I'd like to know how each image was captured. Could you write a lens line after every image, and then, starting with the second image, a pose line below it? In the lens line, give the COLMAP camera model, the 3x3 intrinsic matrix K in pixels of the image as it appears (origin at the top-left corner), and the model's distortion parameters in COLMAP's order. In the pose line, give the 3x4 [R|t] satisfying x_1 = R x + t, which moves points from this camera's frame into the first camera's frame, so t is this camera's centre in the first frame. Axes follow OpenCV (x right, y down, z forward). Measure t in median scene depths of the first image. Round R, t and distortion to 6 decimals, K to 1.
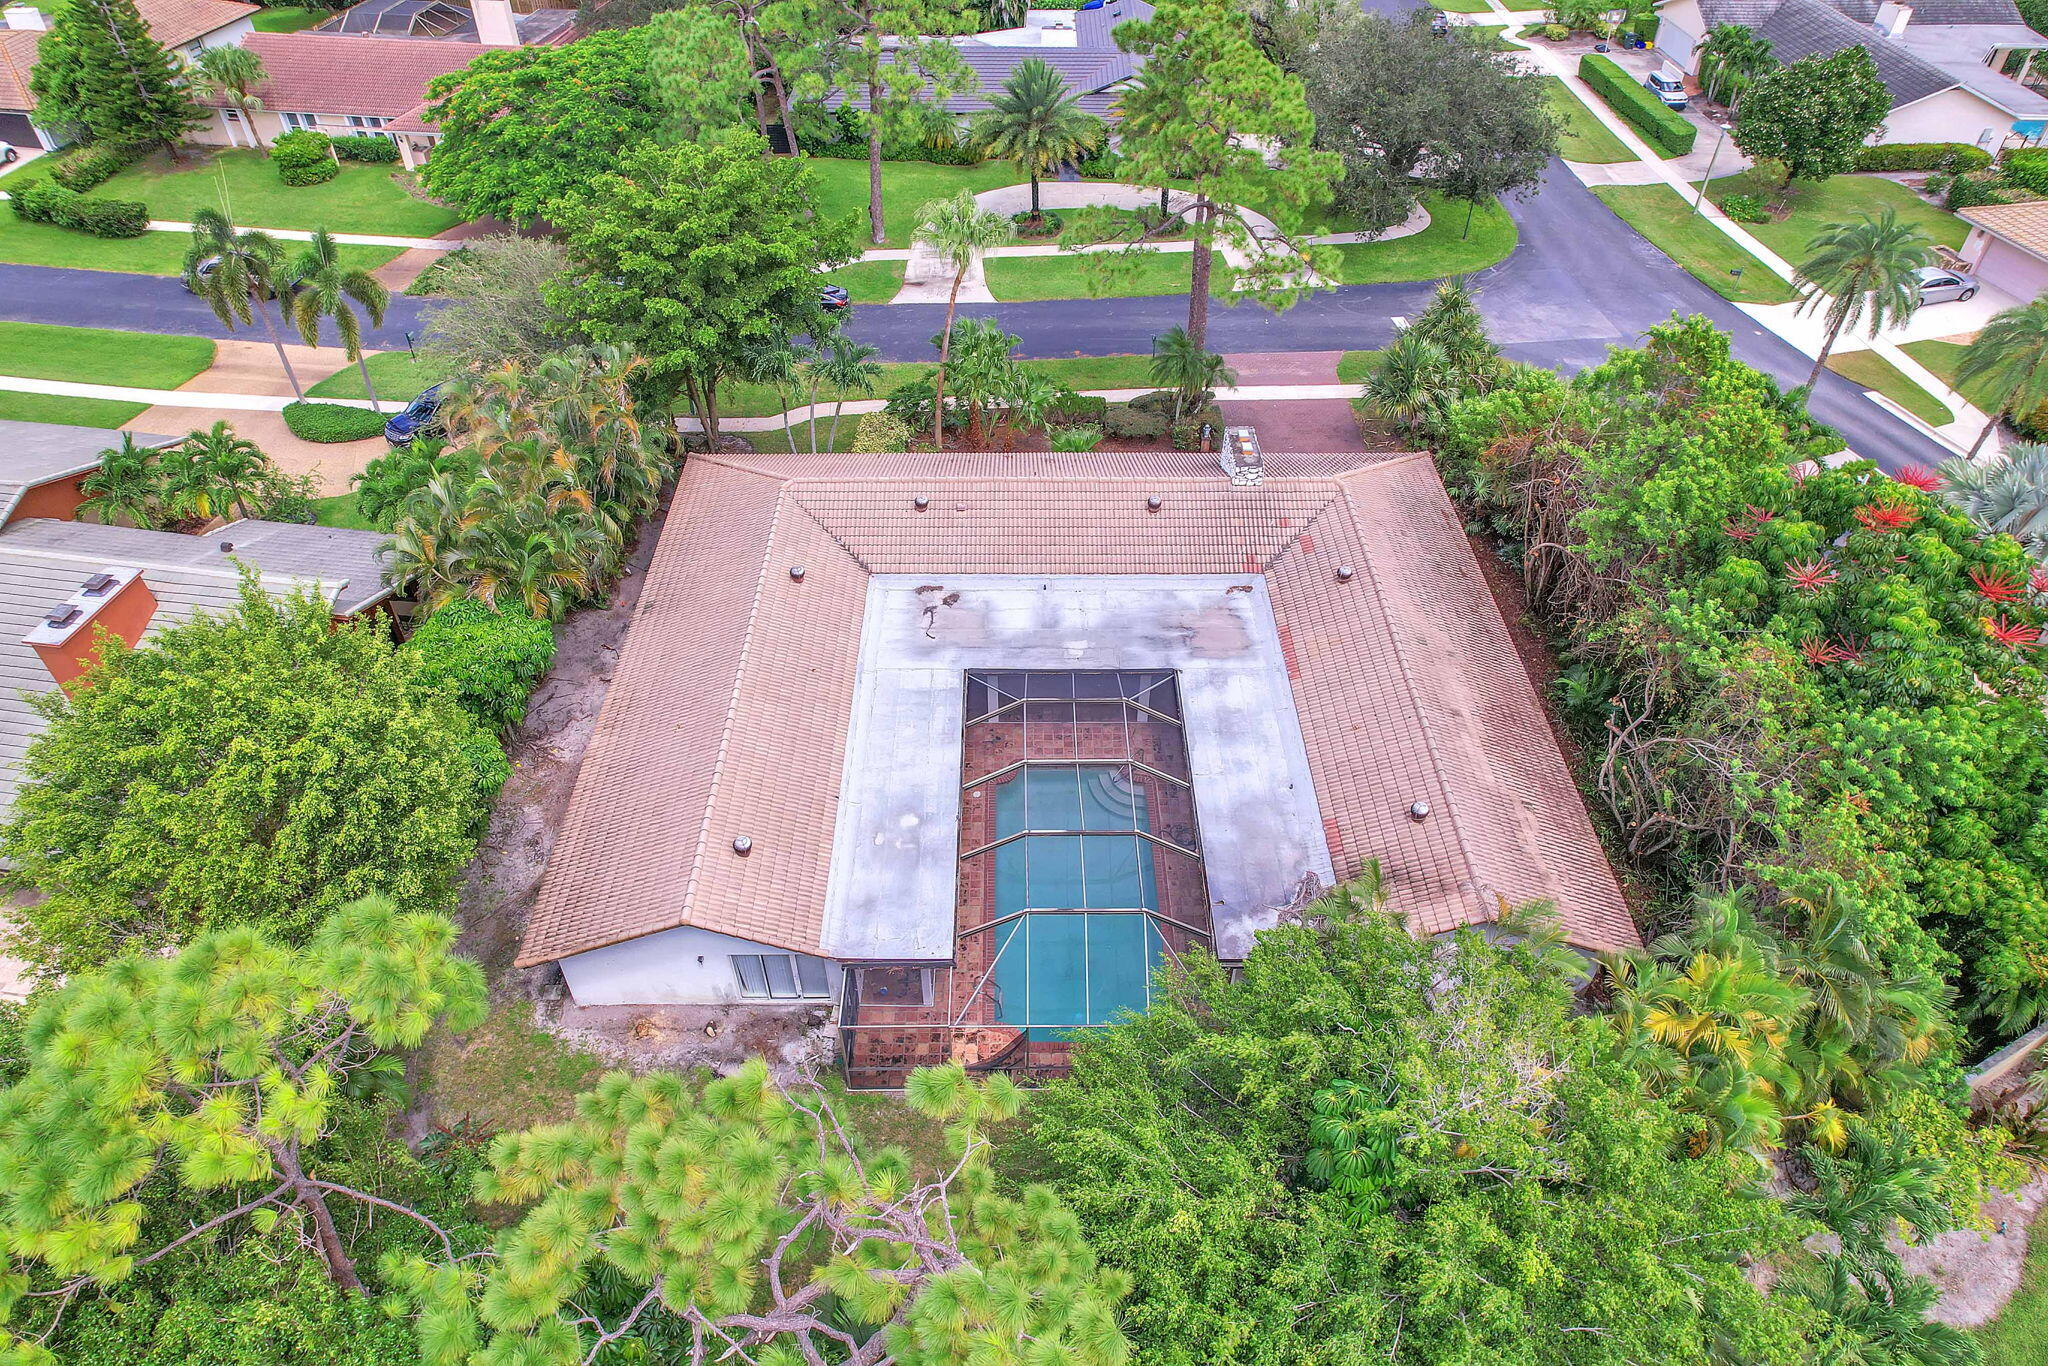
lens RADIAL K [[1264.6, 0, 1024.0], [0, 1264.6, 683.0], [0, 0, 1]] dist [-0.064368, 0.058310]
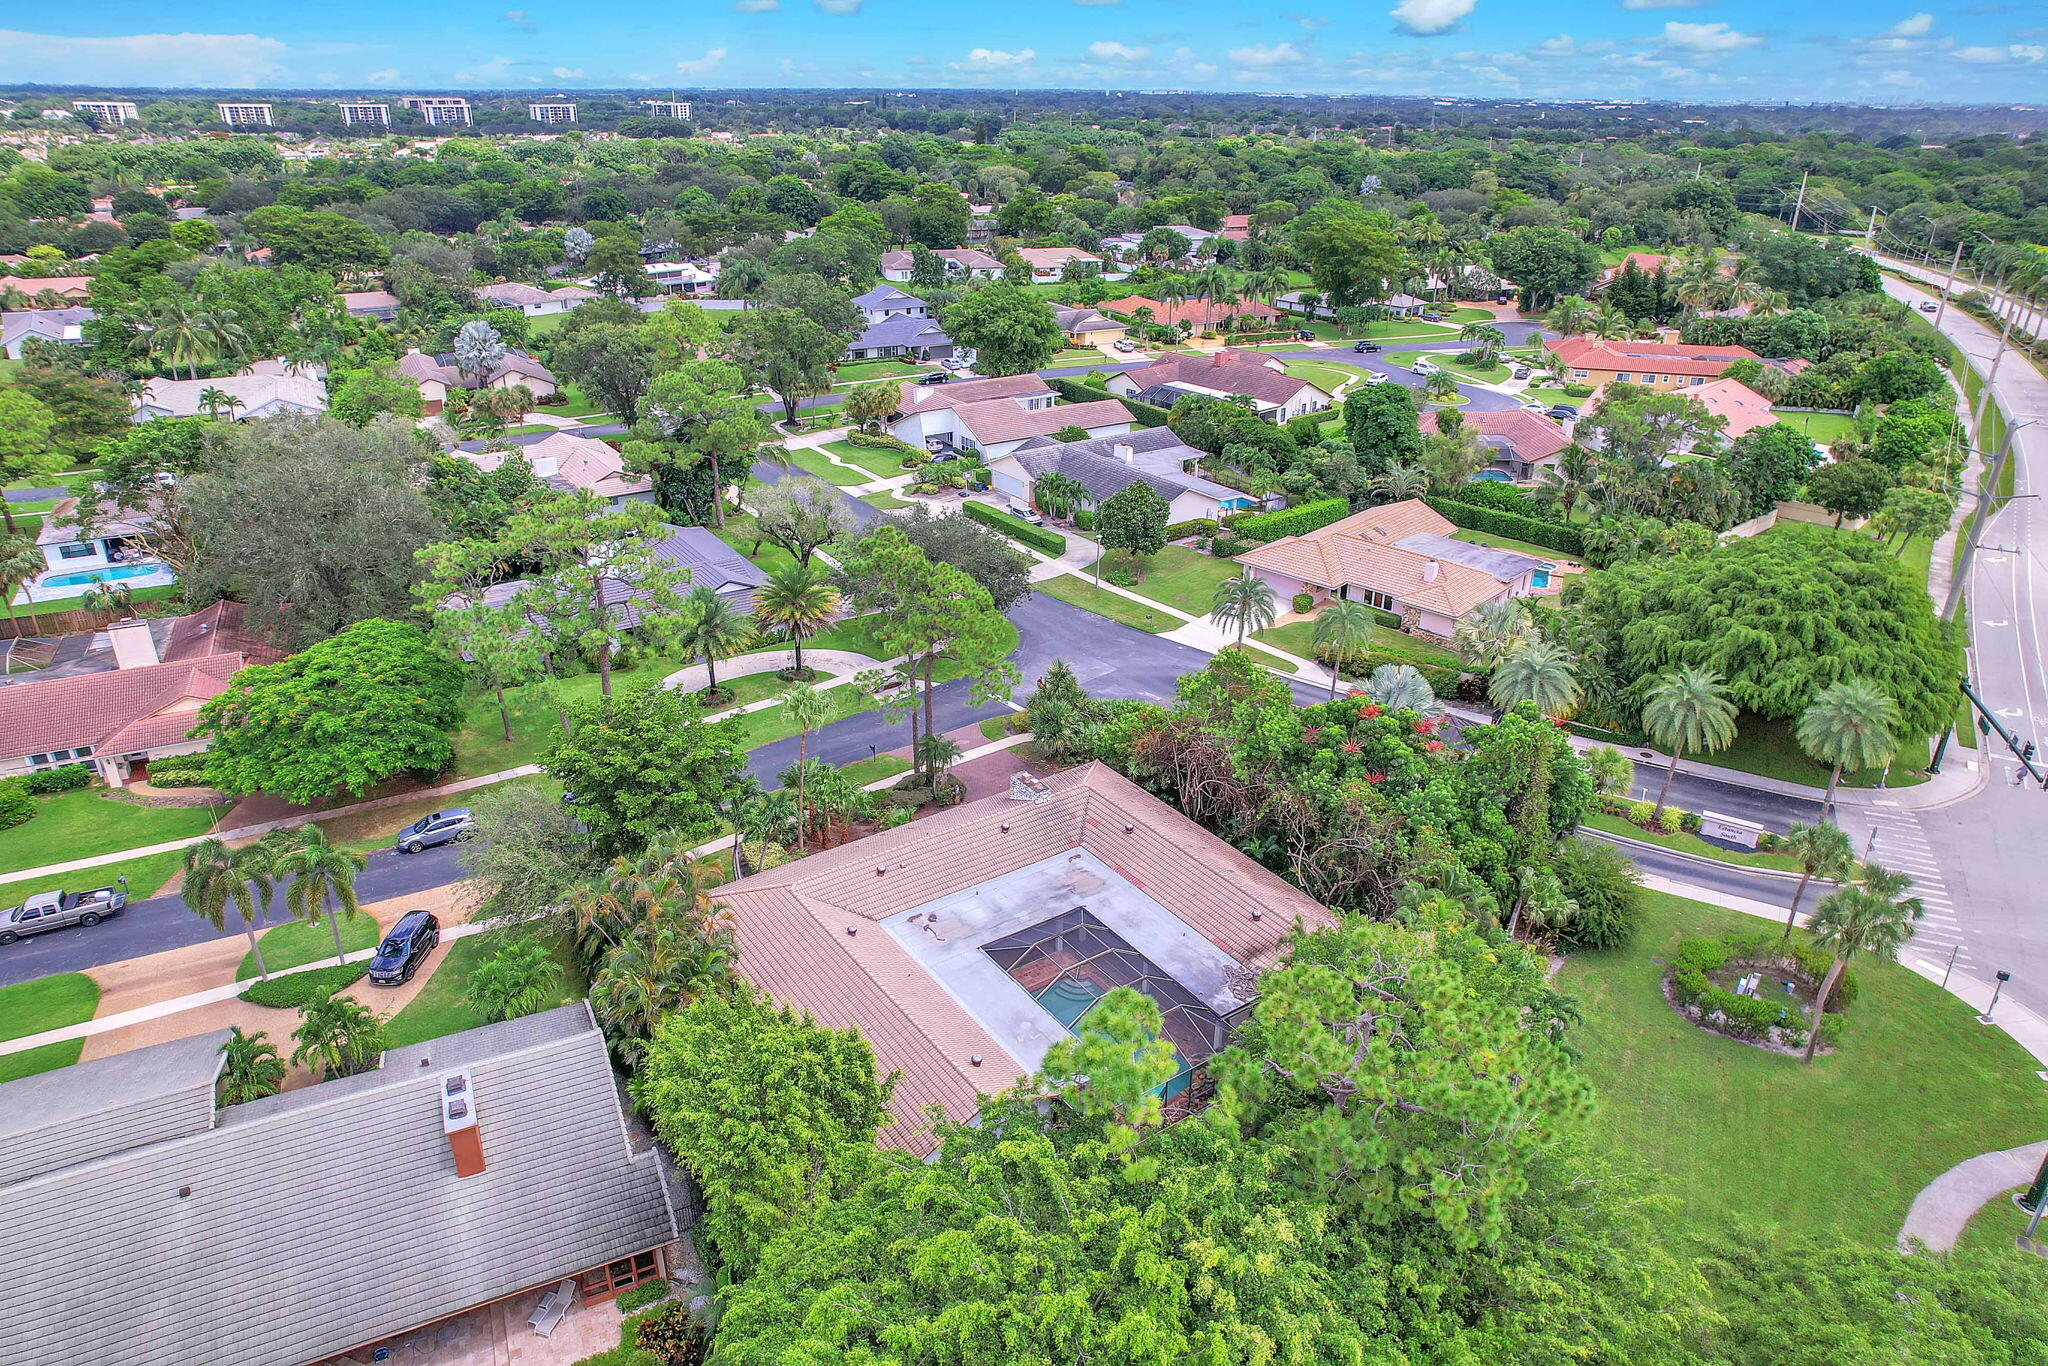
lens RADIAL K [[1264.6, 0, 1024.0], [0, 1264.6, 683.0], [0, 0, 1]] dist [-0.064368, 0.058310]
pose [[0.831917, -0.232622, 0.503787, -0.692233], [0.375872, 0.904114, -0.203216, 0.031593], [-0.408209, 0.358419, 0.839584, -0.474818]]
